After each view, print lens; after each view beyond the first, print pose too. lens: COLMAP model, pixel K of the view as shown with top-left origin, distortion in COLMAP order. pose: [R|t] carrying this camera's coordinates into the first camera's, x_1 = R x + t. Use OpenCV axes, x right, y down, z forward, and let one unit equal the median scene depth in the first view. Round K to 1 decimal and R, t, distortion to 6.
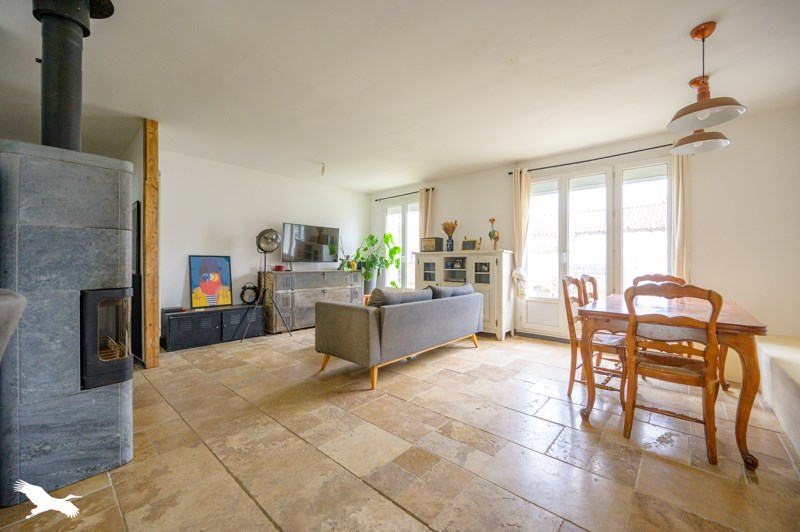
lens RADIAL K [[318.5, 0, 398.2], [0, 318.5, 260.9], [0, 0, 1]] dist [-0.000450, -0.000071]
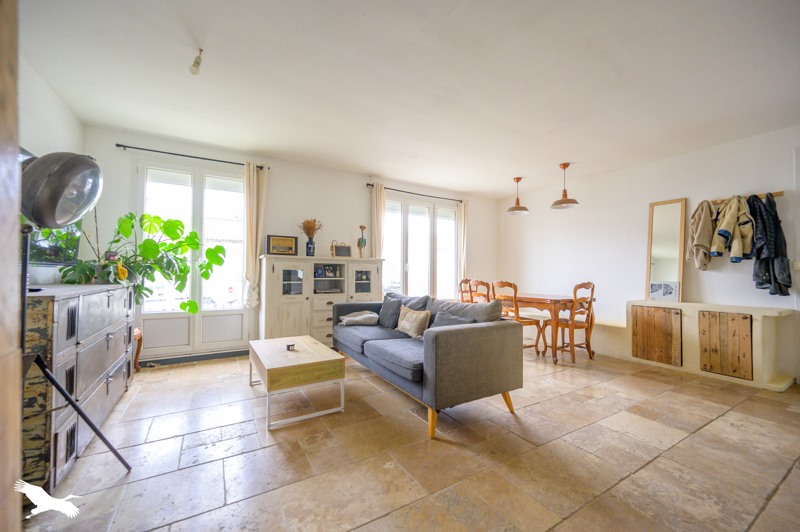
lens RADIAL K [[316.4, 0, 400.0], [0, 316.4, 266.0], [0, 0, 1]] dist [0.001141, 0.000122]
pose [[0.289798, 0.022153, 0.956831, -0.622916], [-0.012106, 0.999737, -0.019480, 0.008575], [-0.957011, -0.005938, 0.289990, 0.635081]]
